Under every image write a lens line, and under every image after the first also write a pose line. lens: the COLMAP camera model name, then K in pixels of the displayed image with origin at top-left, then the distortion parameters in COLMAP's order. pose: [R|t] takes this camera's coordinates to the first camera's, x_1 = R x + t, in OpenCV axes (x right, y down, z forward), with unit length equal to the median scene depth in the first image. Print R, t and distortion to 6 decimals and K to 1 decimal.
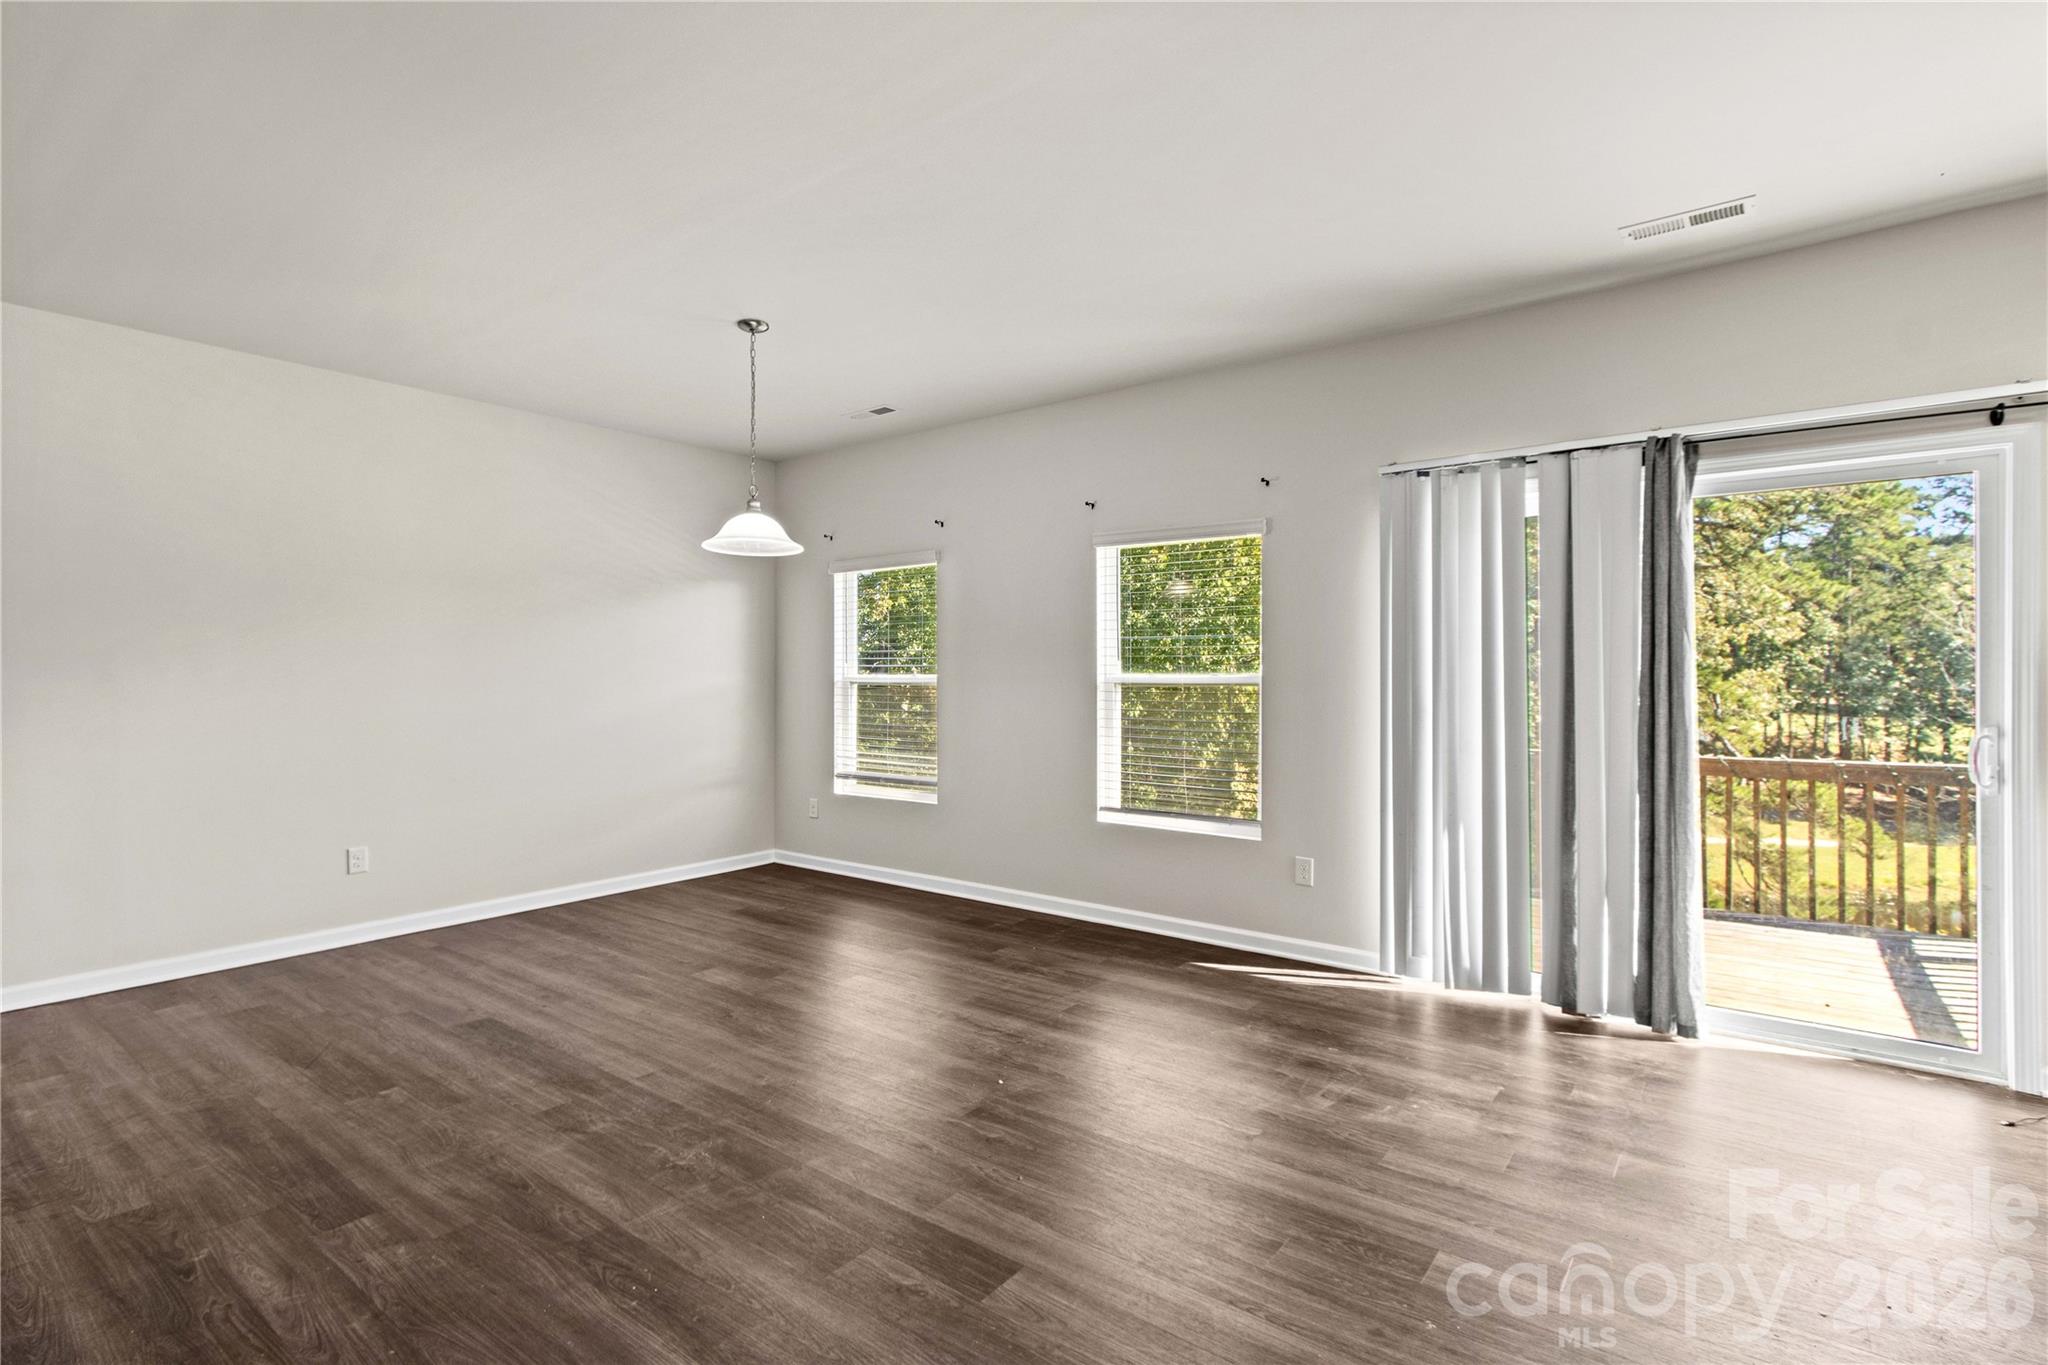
lens RADIAL K [[957.9, 0, 1010.3], [0, 957.9, 656.8], [0, 0, 1]] dist [0.010037, -0.003025]
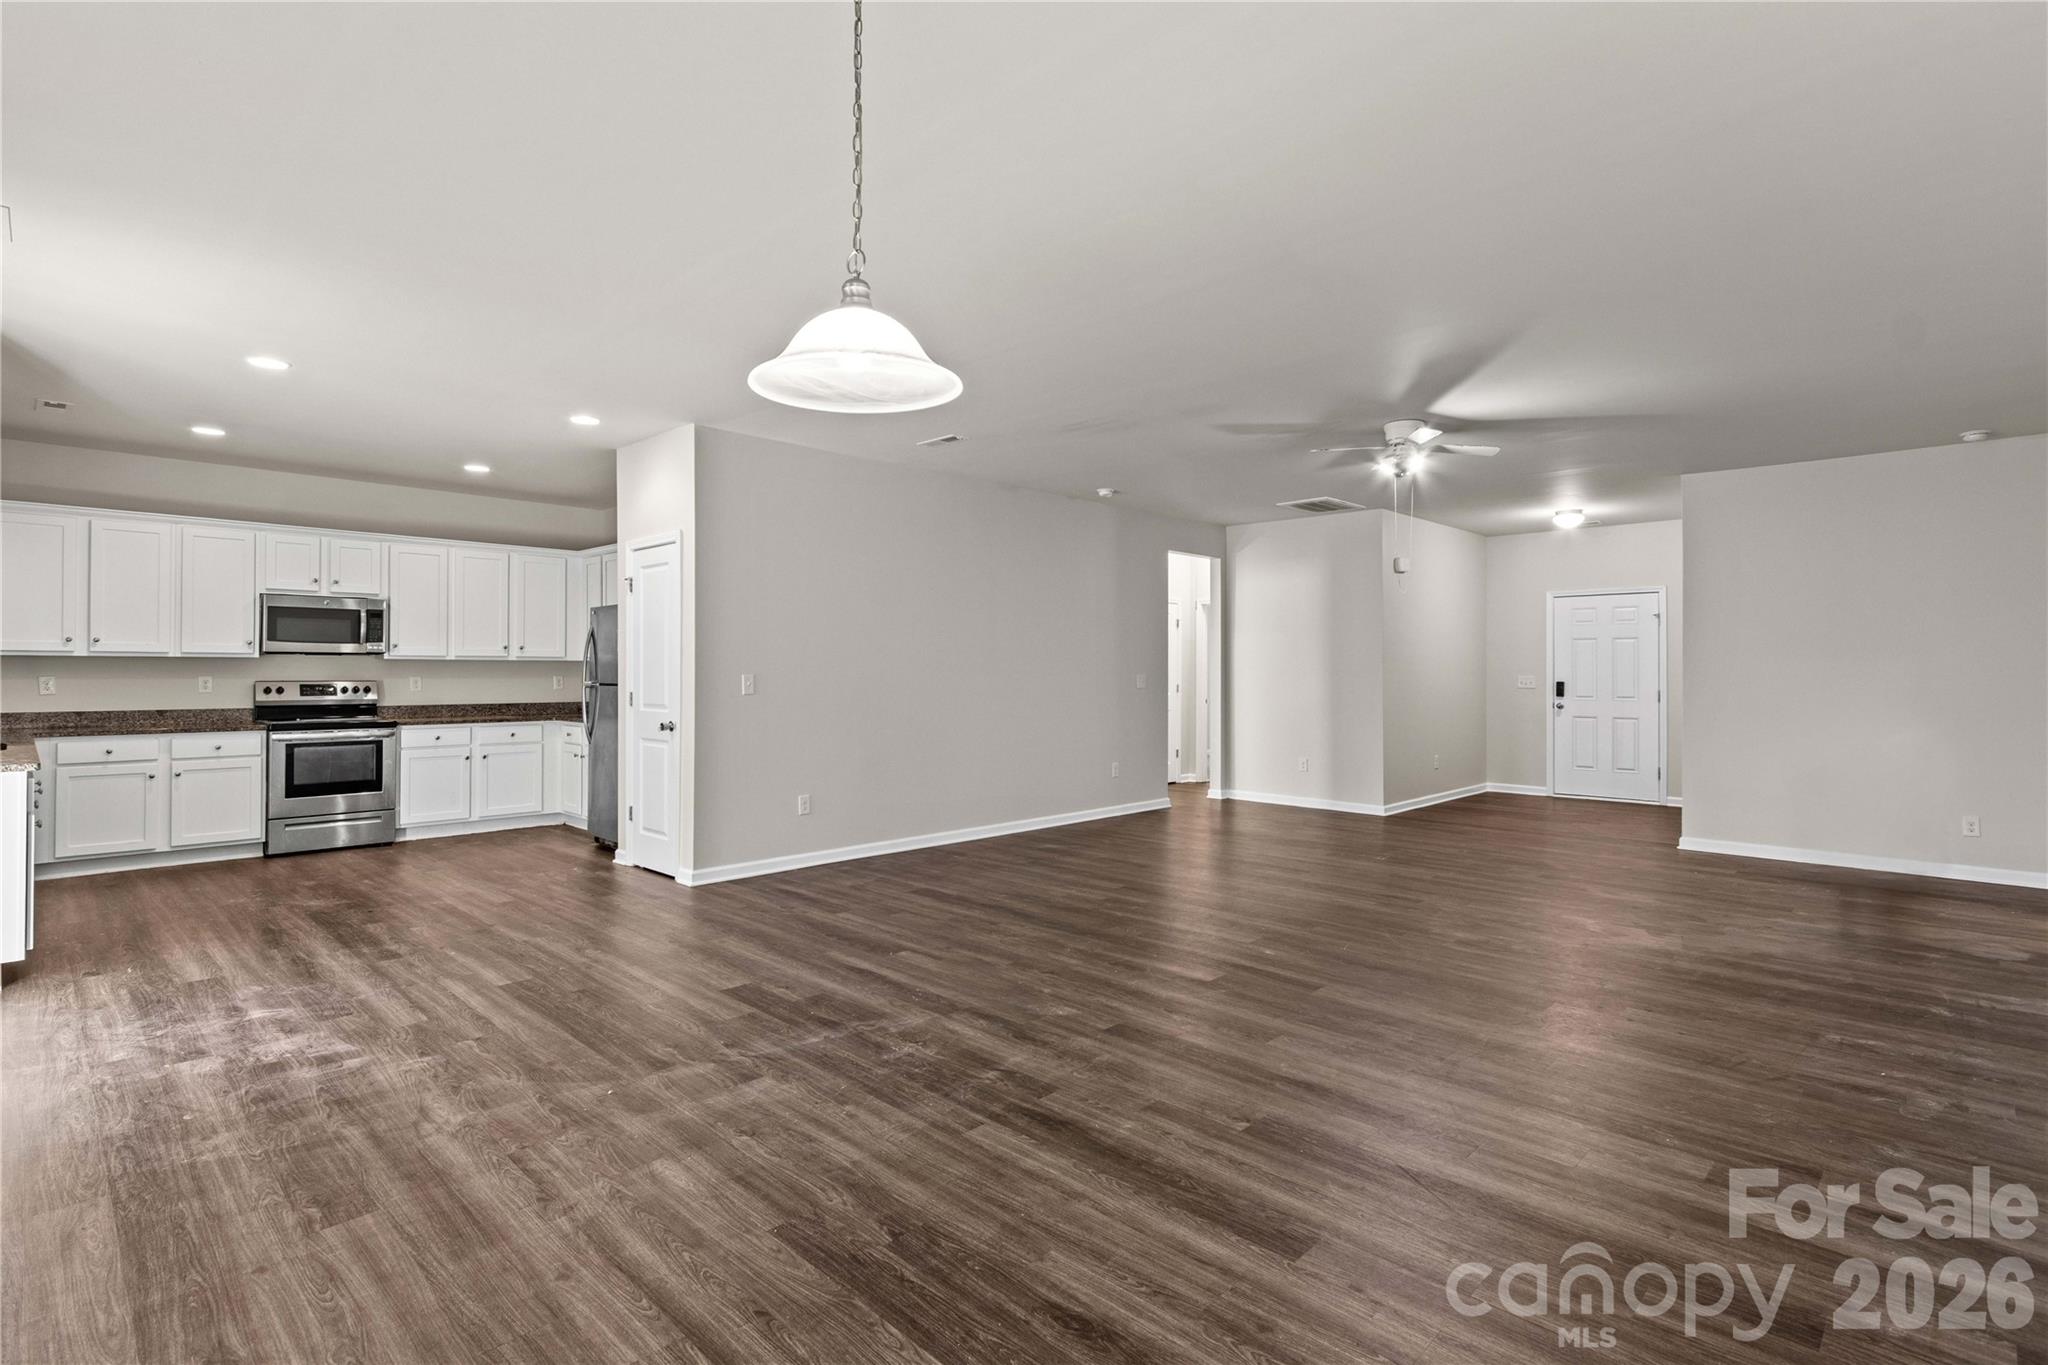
lens RADIAL K [[957.9, 0, 986.2], [0, 957.9, 675.5], [0, 0, 1]] dist [0.010037, -0.003025]
pose [[-0.990767, -0.002431, 0.135554, -0.397193], [-0.004919, 0.999826, -0.018021, 0.028474], [-0.135487, -0.018521, -0.990606, 1.472518]]
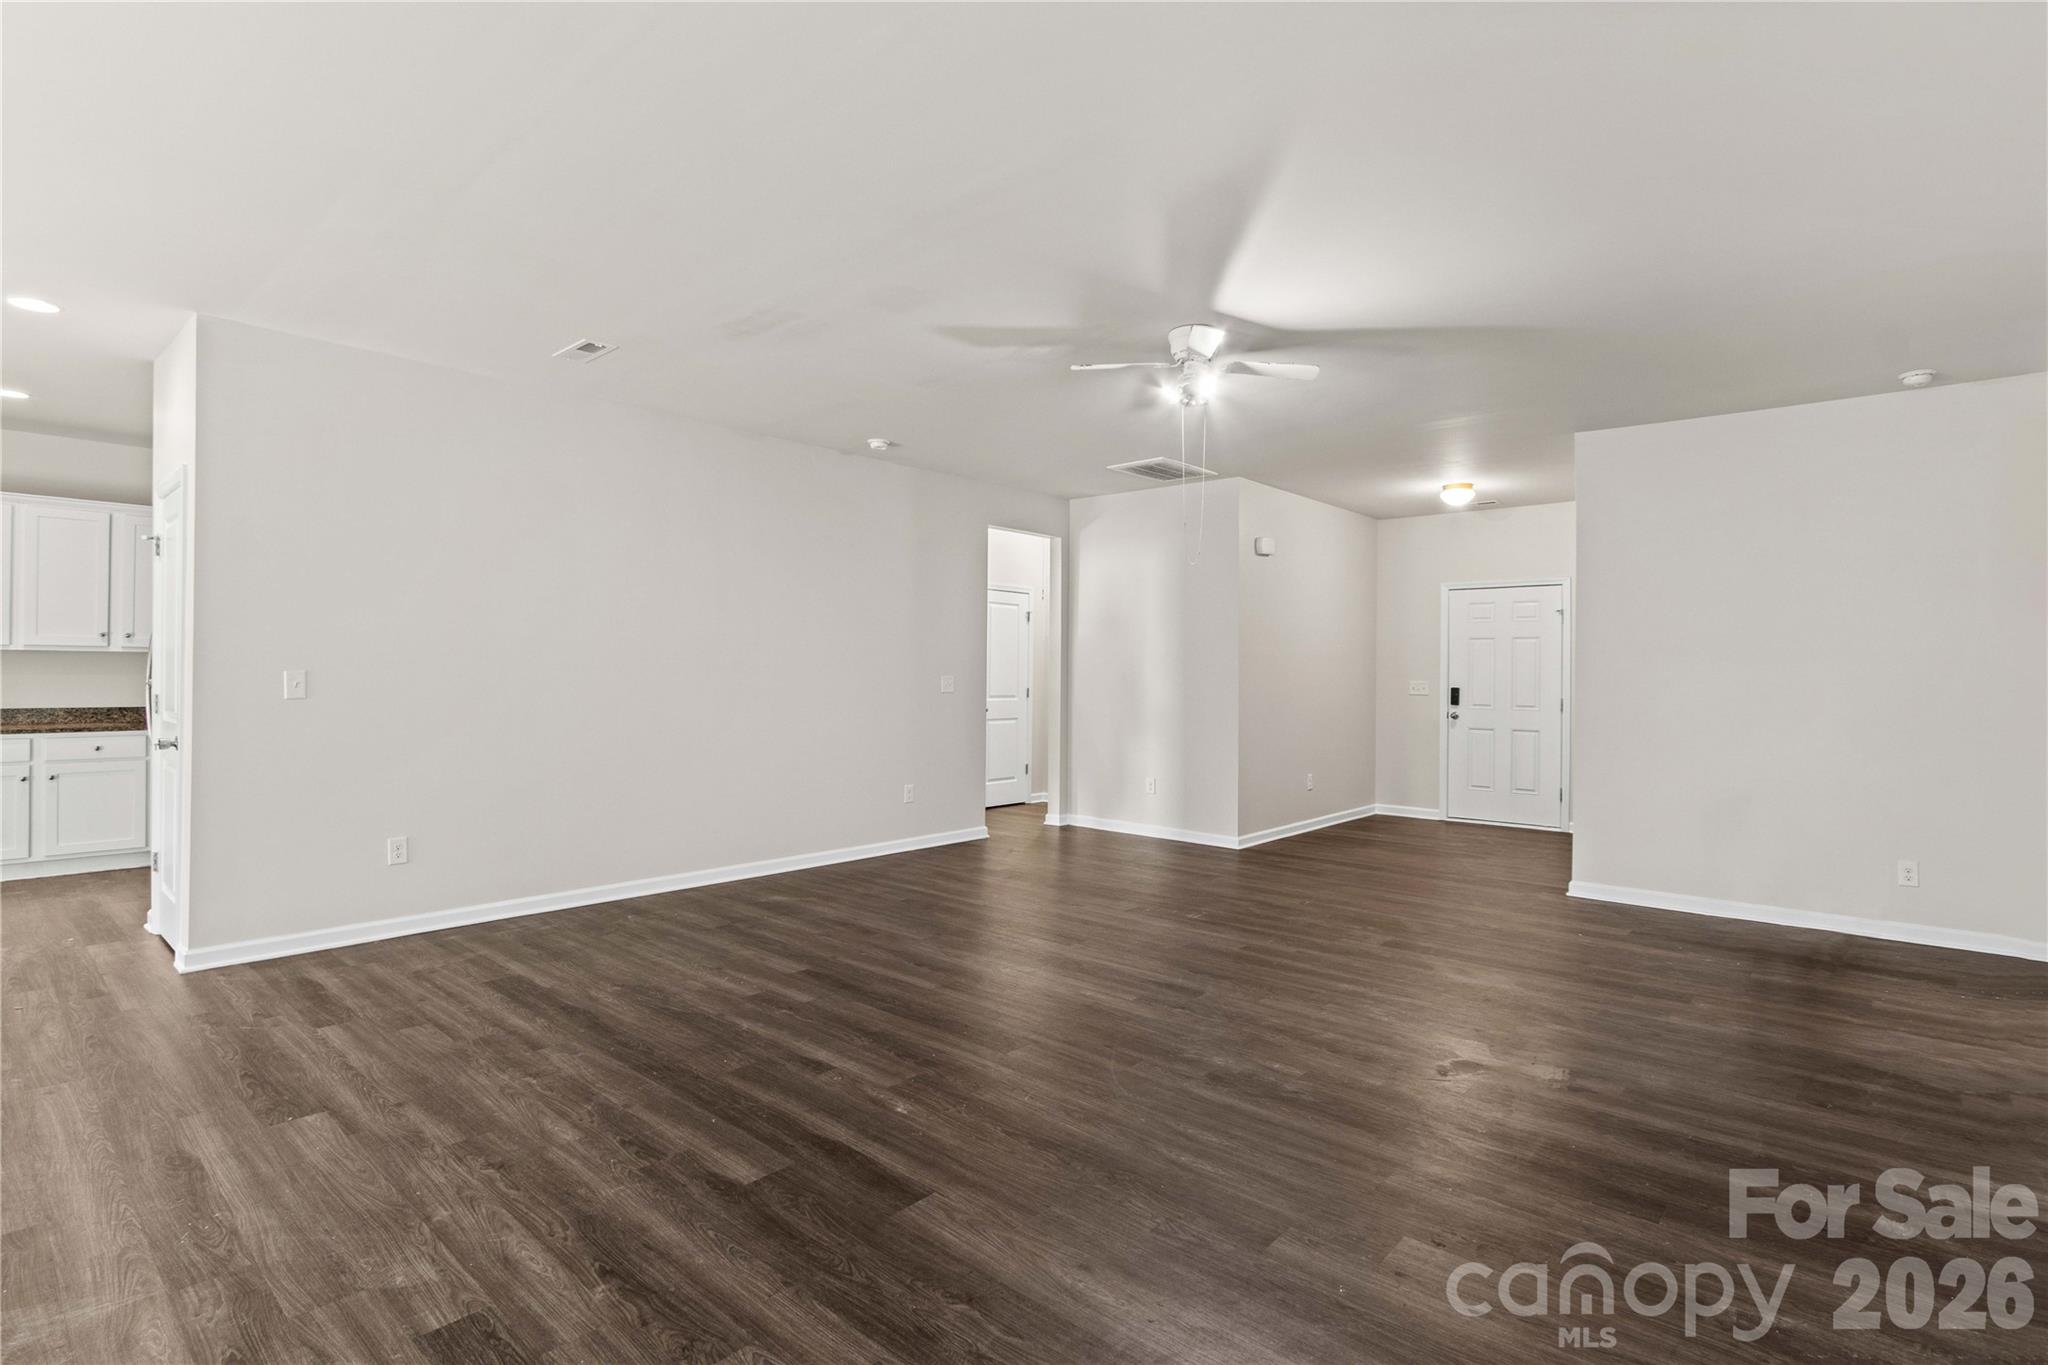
lens RADIAL K [[974.5, 0, 994.0], [0, 974.5, 674.0], [0, 0, 1]] dist [-0.011624, -0.000890]
pose [[-0.996465, -0.008390, 0.083589, -0.698724], [-0.010304, 0.999694, -0.022494, 0.021583], [-0.083374, -0.023275, -0.996246, 1.036169]]
